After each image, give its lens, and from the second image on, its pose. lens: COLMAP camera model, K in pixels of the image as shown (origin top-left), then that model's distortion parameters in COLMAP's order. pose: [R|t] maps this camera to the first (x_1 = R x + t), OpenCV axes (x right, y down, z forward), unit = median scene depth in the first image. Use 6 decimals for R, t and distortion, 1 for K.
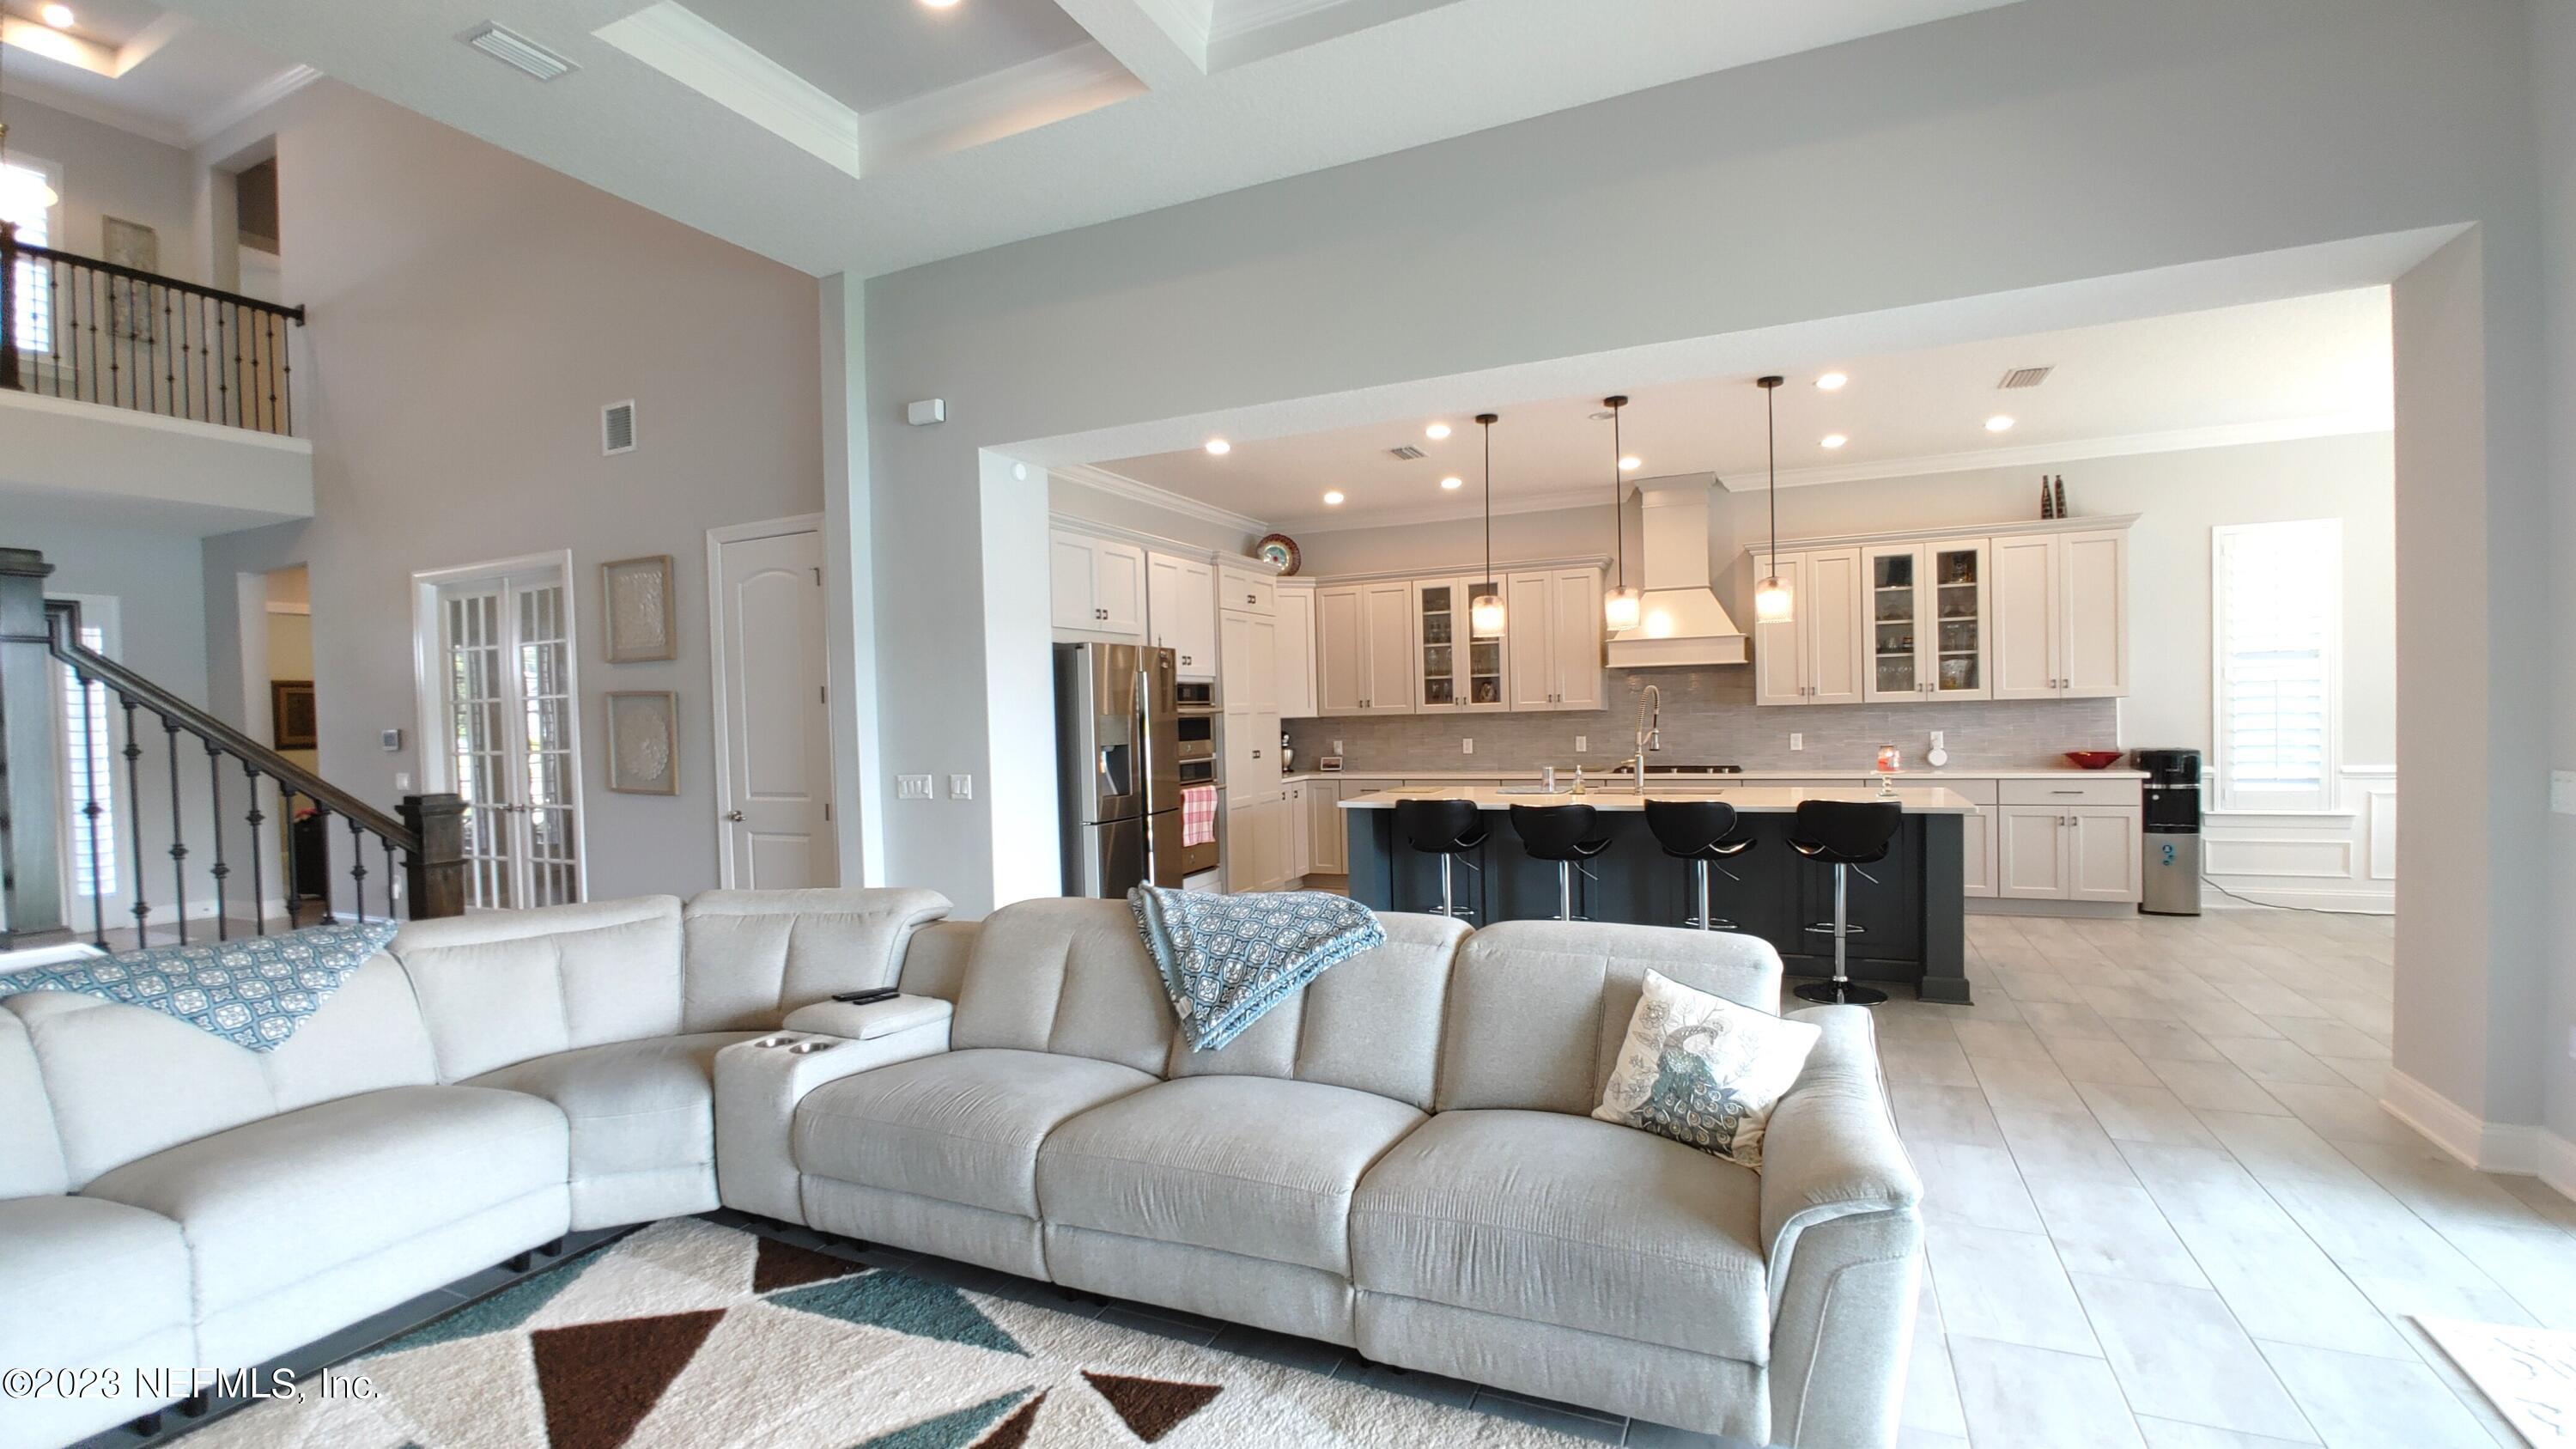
lens RADIAL K [[1118.5, 0, 1290.5], [0, 1118.5, 745.7], [0, 0, 1]] dist [-0.027606, 0.004100]
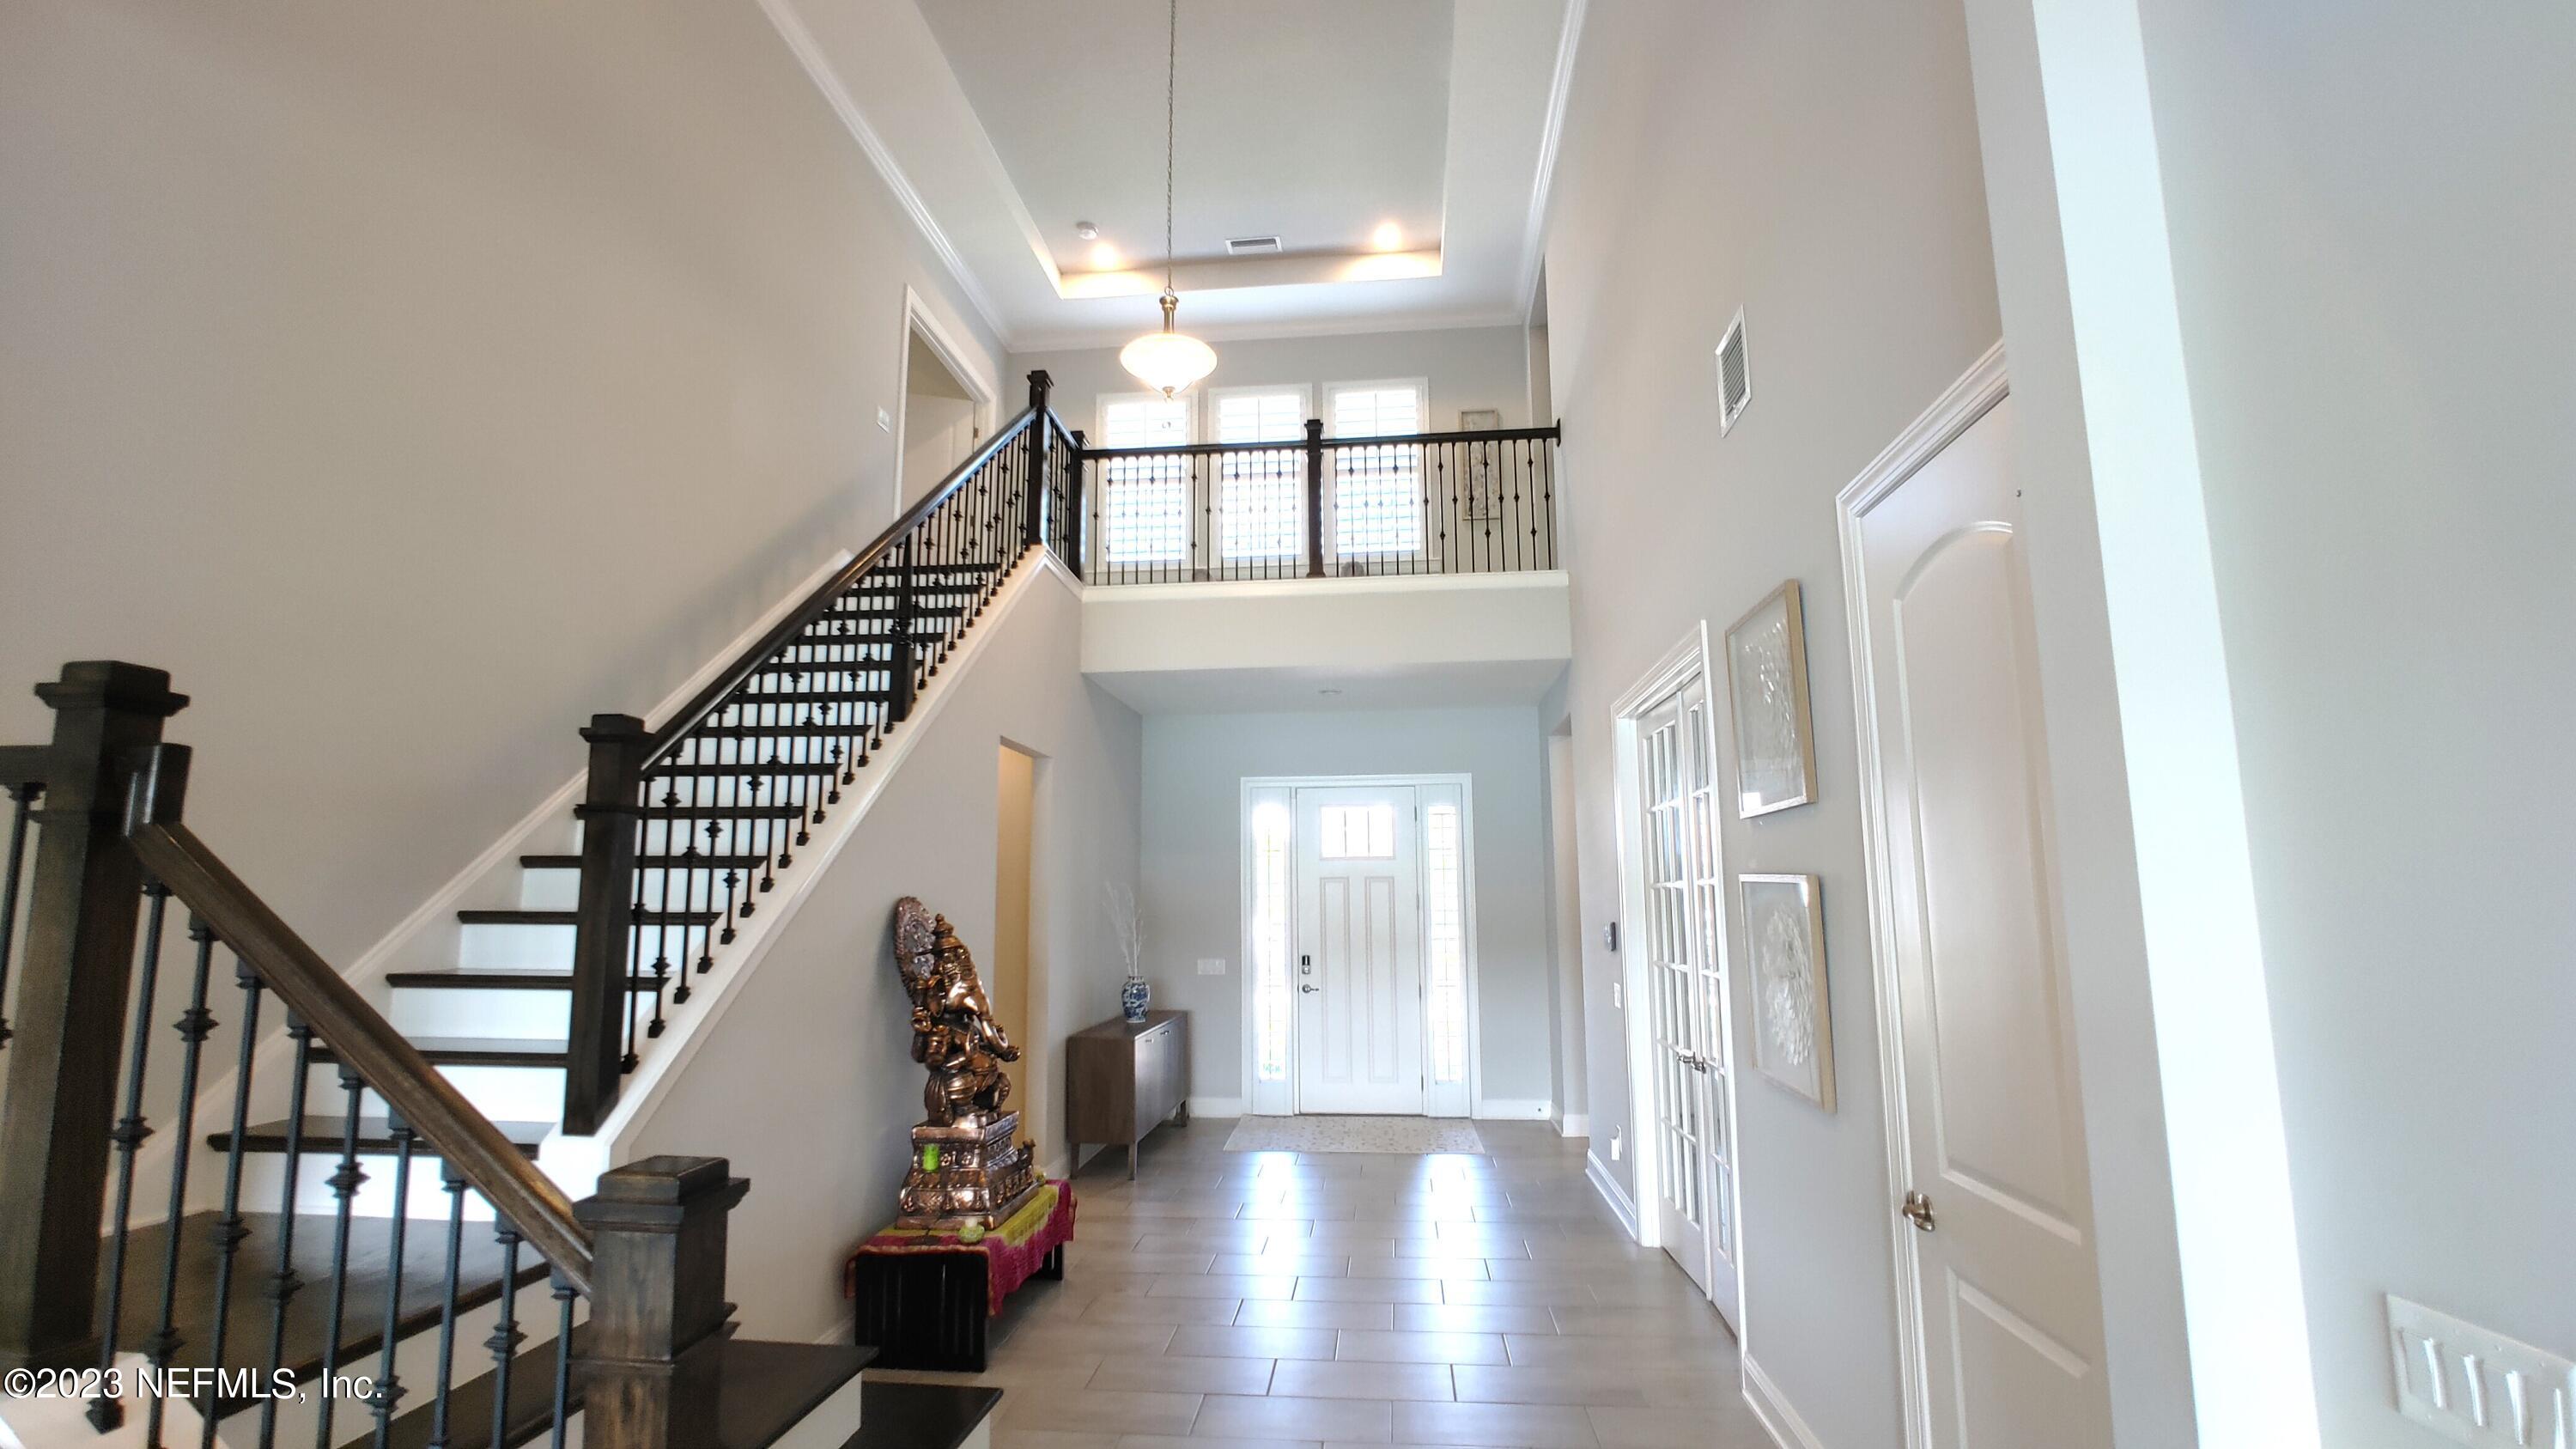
lens RADIAL K [[1118.5, 0, 1289.1], [0, 1118.5, 730.8], [0, 0, 1]] dist [-0.027606, 0.004100]
pose [[0.322577, -0.113423, -0.939723, -0.166239], [-0.032037, 0.990917, -0.130599, -0.034153], [0.946001, 0.072235, 0.316014, 0.553663]]
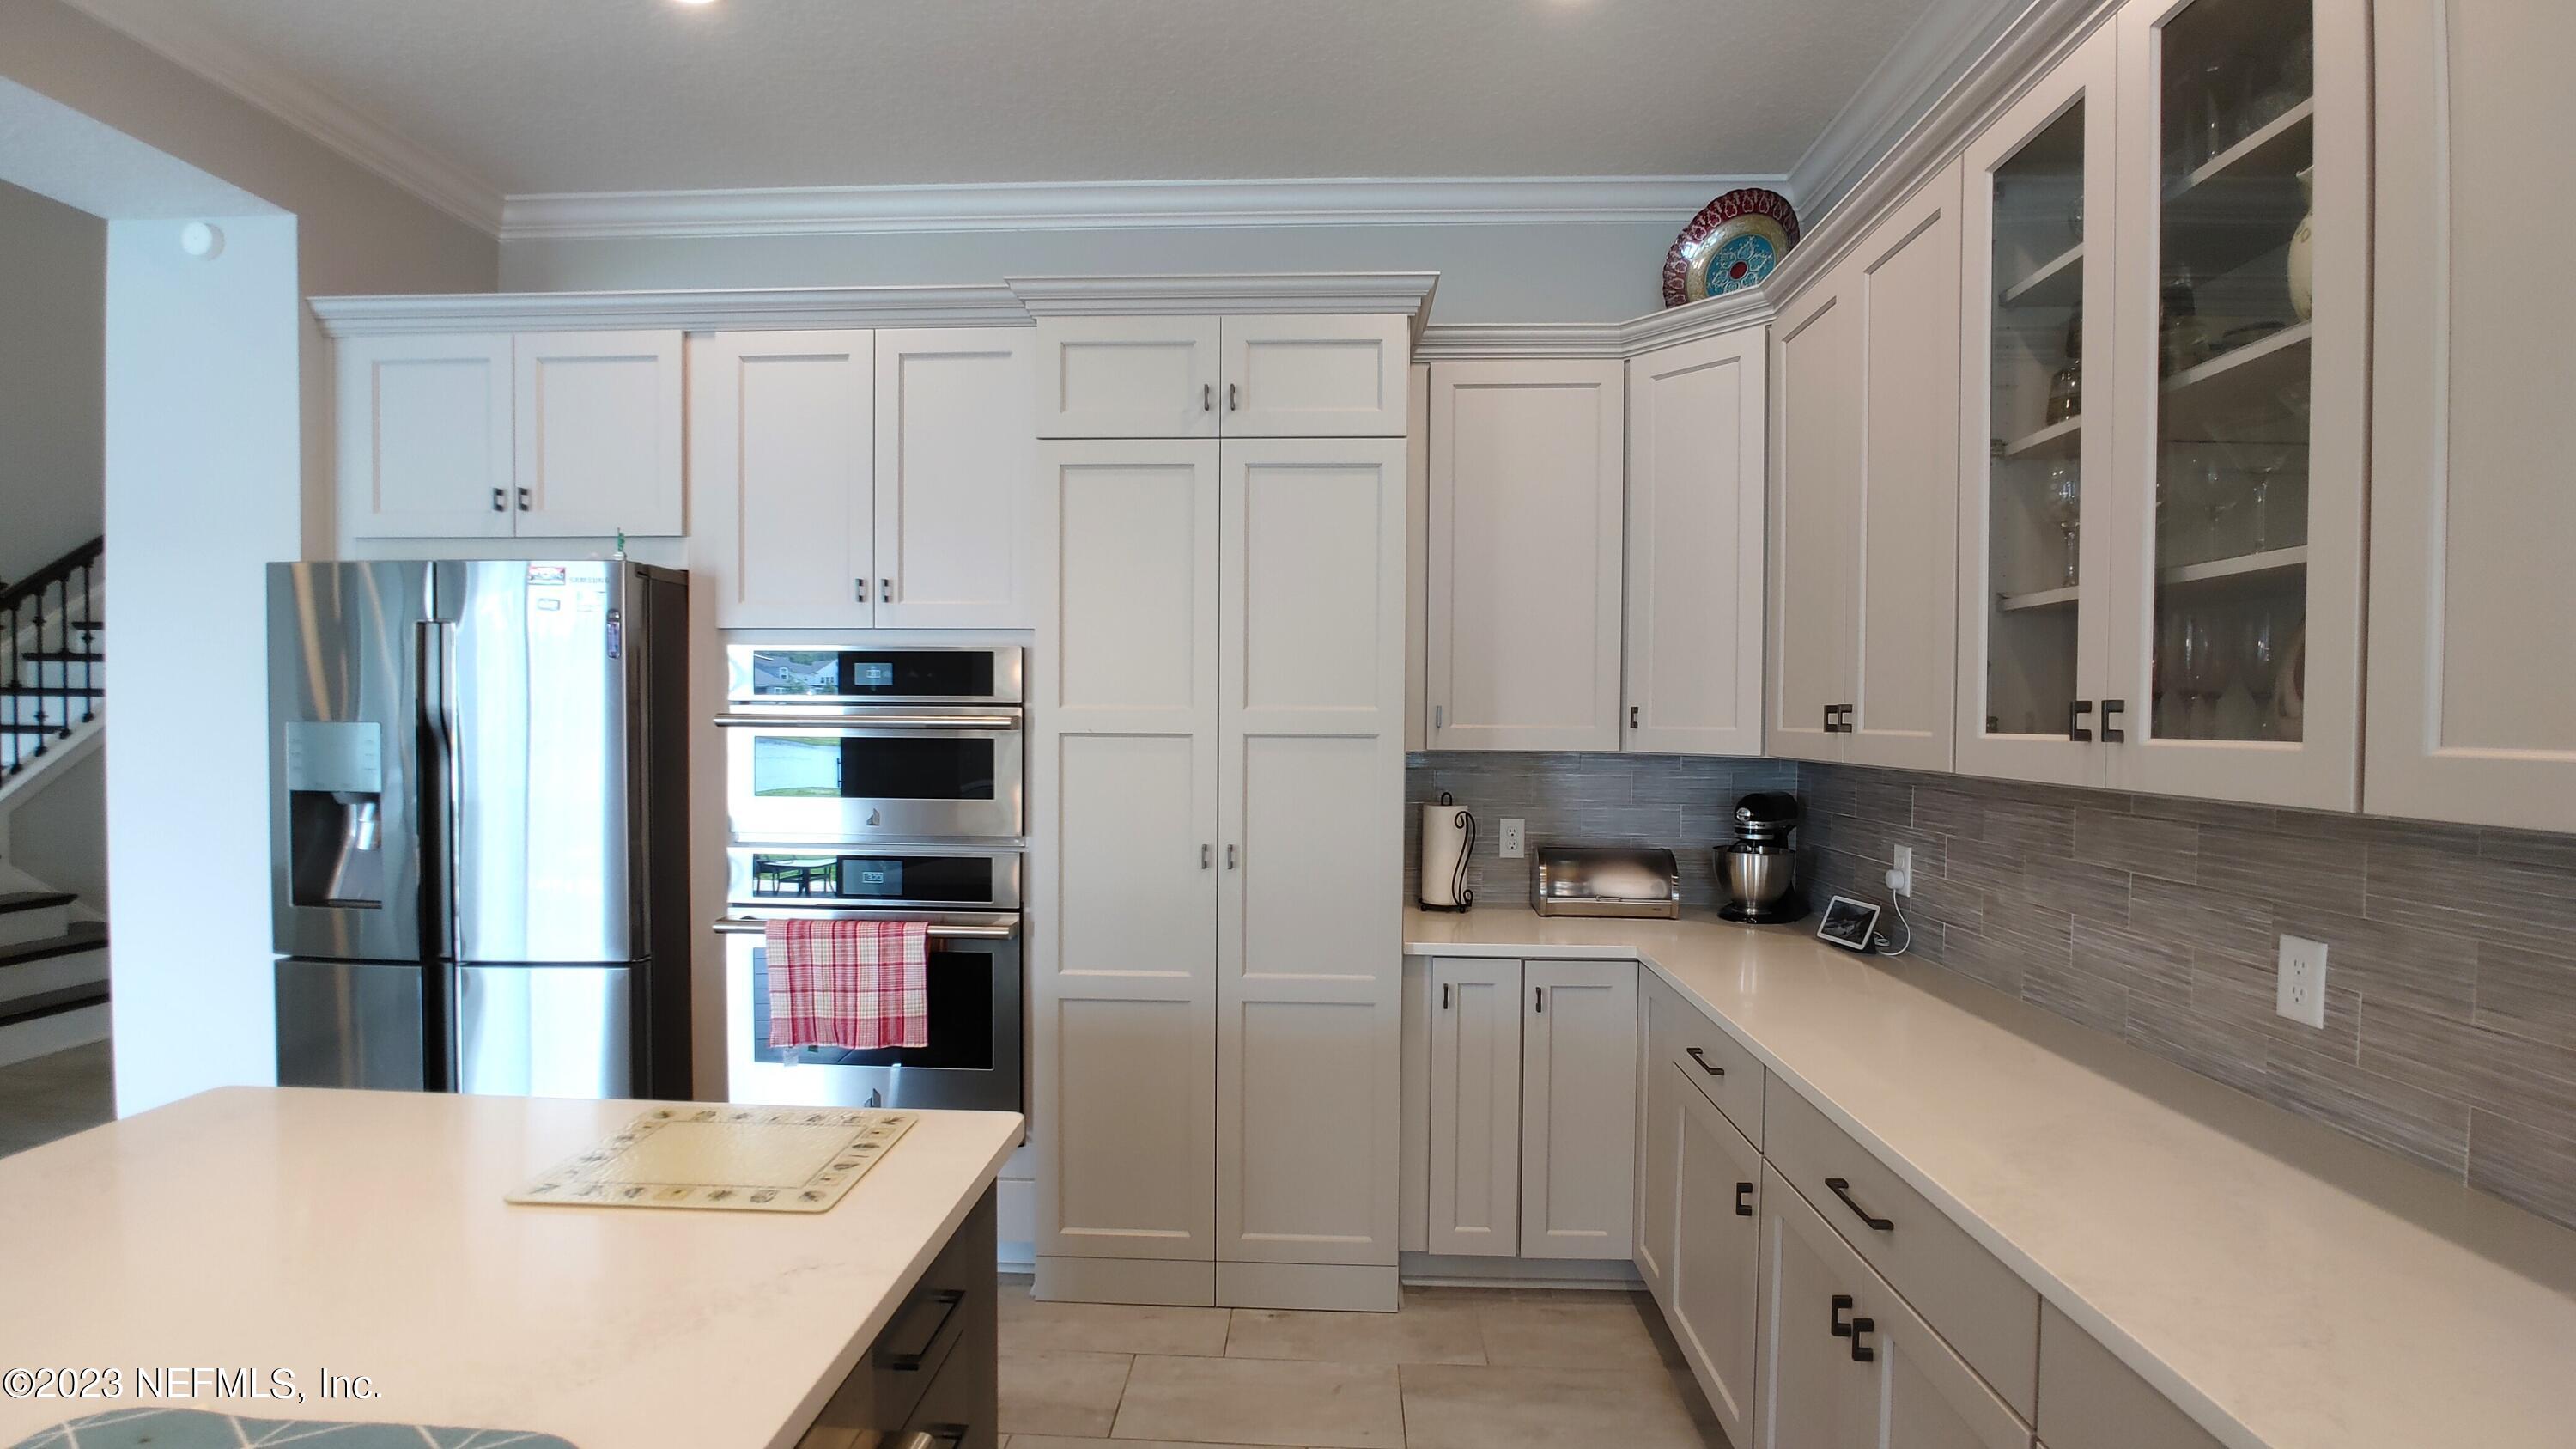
lens RADIAL K [[1118.5, 0, 1296.8], [0, 1118.5, 739.7], [0, 0, 1]] dist [-0.027606, 0.004100]
pose [[0.375523, 0.051870, -0.925360, 0.311358], [-0.046487, 0.998230, 0.037090, -0.044236], [0.925646, 0.029089, 0.377270, 0.957000]]
